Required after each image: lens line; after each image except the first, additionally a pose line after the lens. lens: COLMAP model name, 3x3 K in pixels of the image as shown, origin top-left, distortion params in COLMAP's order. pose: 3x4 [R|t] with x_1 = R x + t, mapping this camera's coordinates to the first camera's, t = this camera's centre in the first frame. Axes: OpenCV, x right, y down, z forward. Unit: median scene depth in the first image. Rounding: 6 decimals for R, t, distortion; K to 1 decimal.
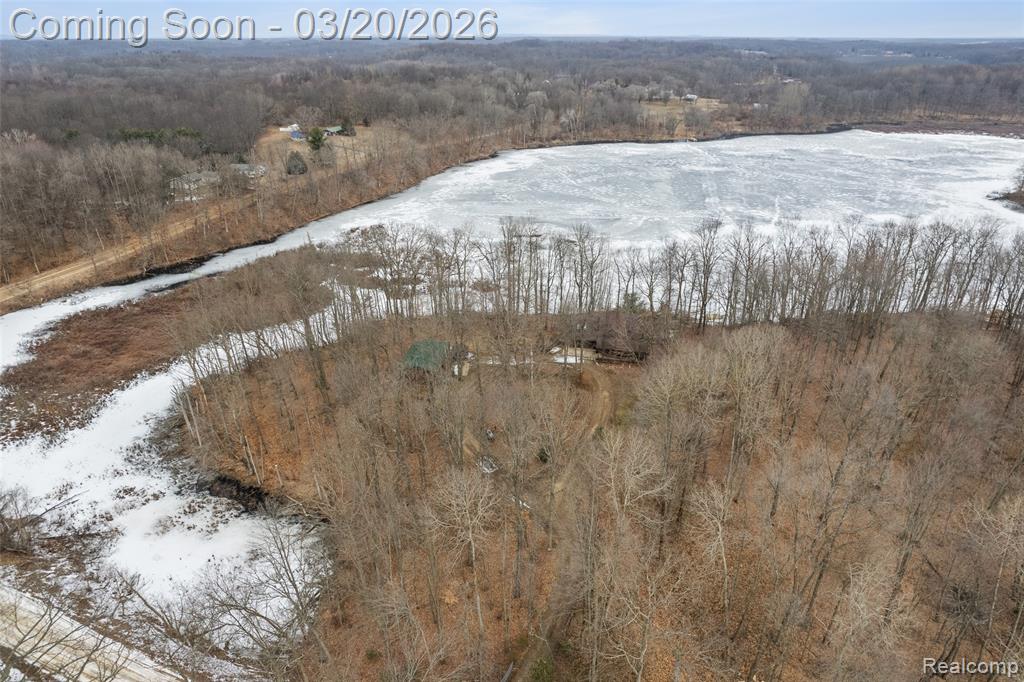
lens RADIAL K [[672.9, 0, 511.9], [0, 672.9, 340.4], [0, 0, 1]] dist [-0.036290, 0.006896]
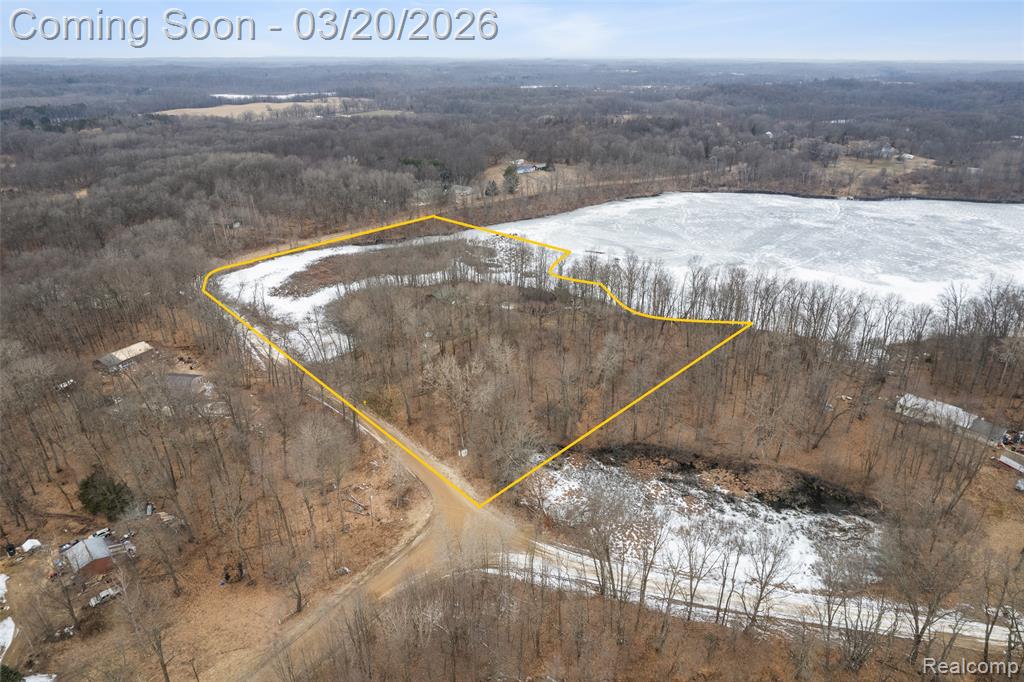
lens RADIAL K [[672.9, 0, 512.3], [0, 672.9, 341.8], [0, 0, 1]] dist [-0.036290, 0.006896]
pose [[0.883326, 0.190819, -0.428162, 0.497618], [-0.199981, 0.979507, 0.023962, 0.039567], [0.423960, 0.064458, 0.903384, -0.398581]]
